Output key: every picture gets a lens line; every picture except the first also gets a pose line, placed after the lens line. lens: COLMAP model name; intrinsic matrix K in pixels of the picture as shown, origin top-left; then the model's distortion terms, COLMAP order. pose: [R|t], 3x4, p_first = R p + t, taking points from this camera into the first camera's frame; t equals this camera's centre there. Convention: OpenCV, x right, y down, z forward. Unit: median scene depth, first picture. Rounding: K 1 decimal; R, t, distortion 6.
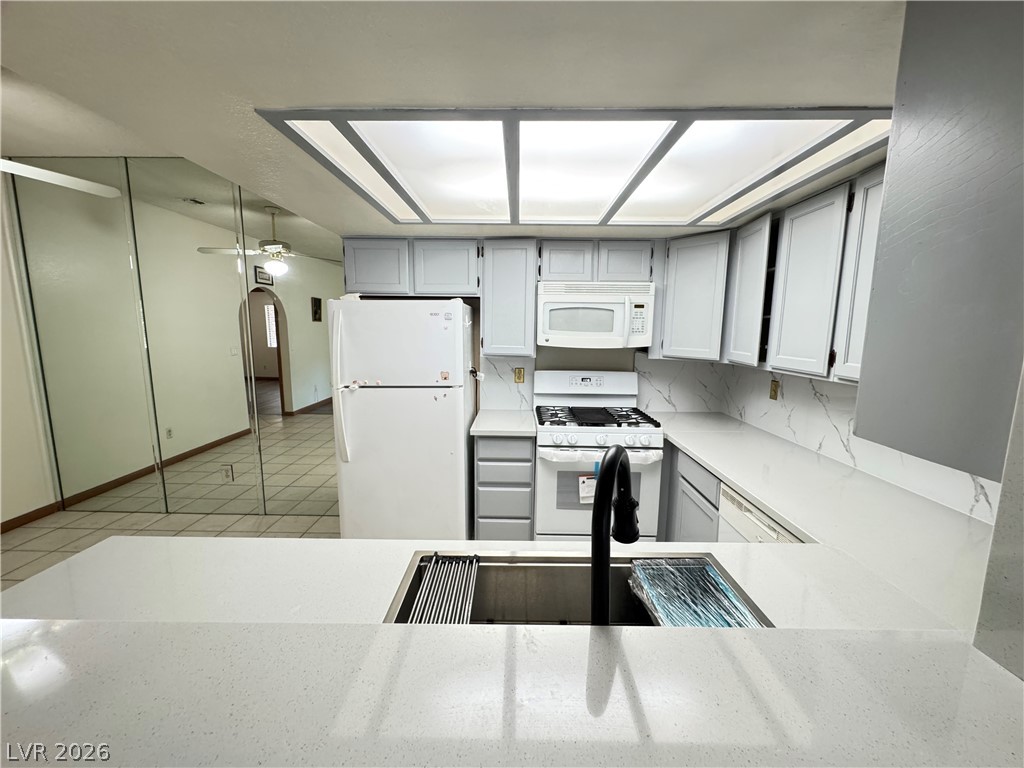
lens RADIAL K [[409.1, 0, 515.7], [0, 409.1, 385.7], [0, 0, 1]] dist [-0.003713, 0.000759]
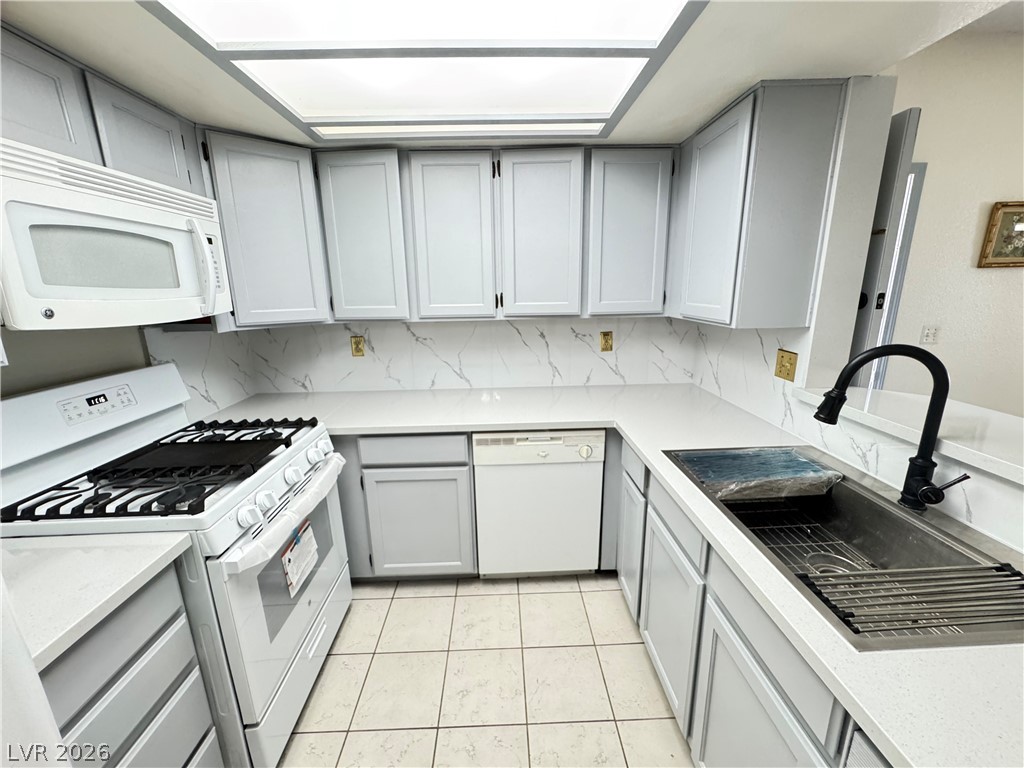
lens RADIAL K [[409.1, 0, 512.2], [0, 409.1, 384.8], [0, 0, 1]] dist [-0.003713, 0.000759]
pose [[-0.040856, -0.244478, 0.968794, -0.304525], [0.156734, 0.956032, 0.247867, -0.077795], [-0.986795, 0.161970, -0.000742, 0.616672]]
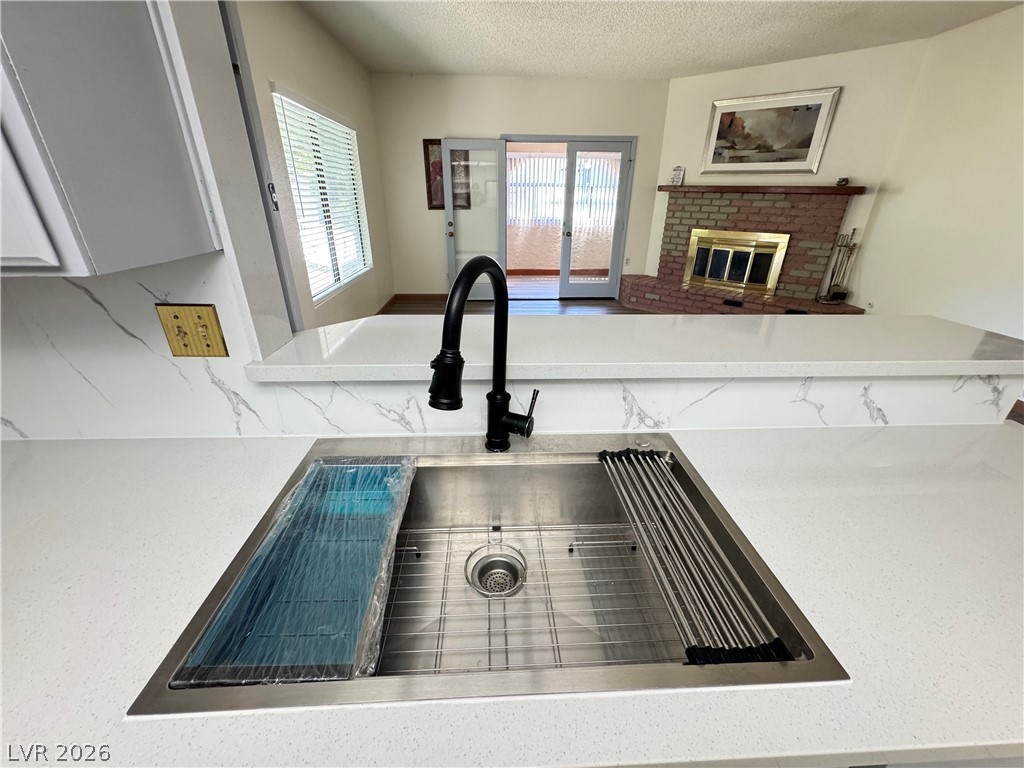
lens RADIAL K [[409.1, 0, 512.6], [0, 409.1, 384.4], [0, 0, 1]] dist [-0.003713, 0.000759]
pose [[-0.998158, 0.007464, -0.060212, 0.054838], [-0.026609, 0.838019, 0.544992, -0.033700], [0.054527, 0.545591, -0.836276, 0.505841]]
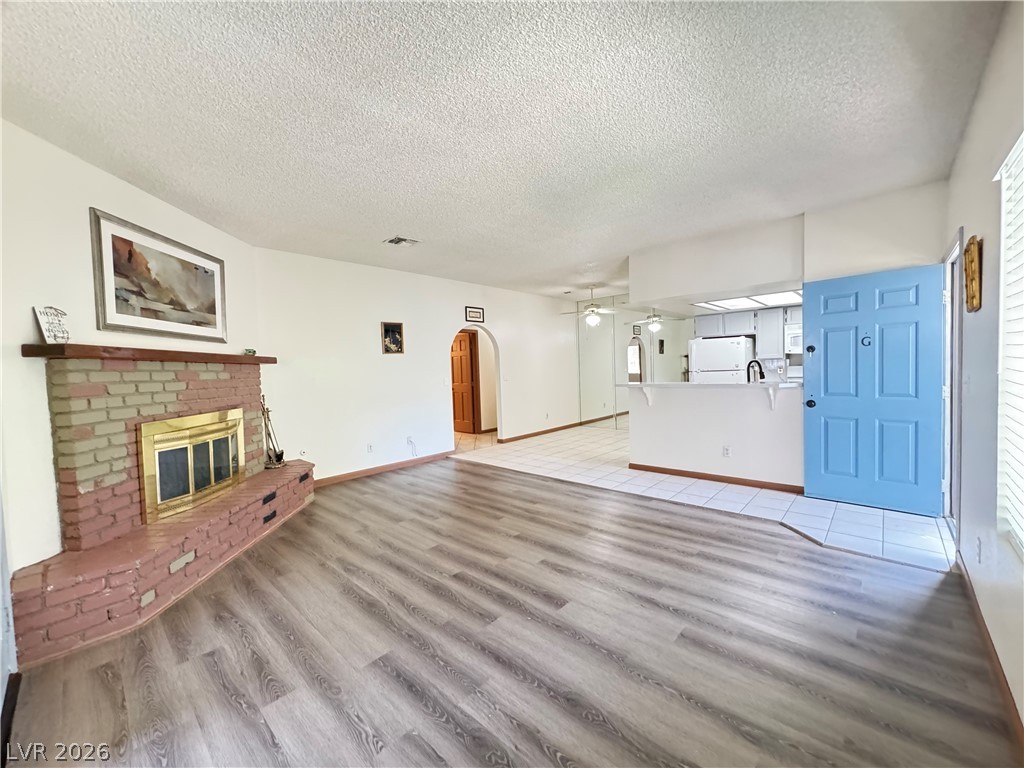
lens RADIAL K [[409.1, 0, 510.6], [0, 409.1, 384.6], [0, 0, 1]] dist [-0.003713, 0.000759]
pose [[0.742857, -0.007054, -0.669413, 0.441518], [-0.054023, 0.996052, -0.070447, 0.314187], [0.667266, 0.088496, 0.739543, -1.664469]]
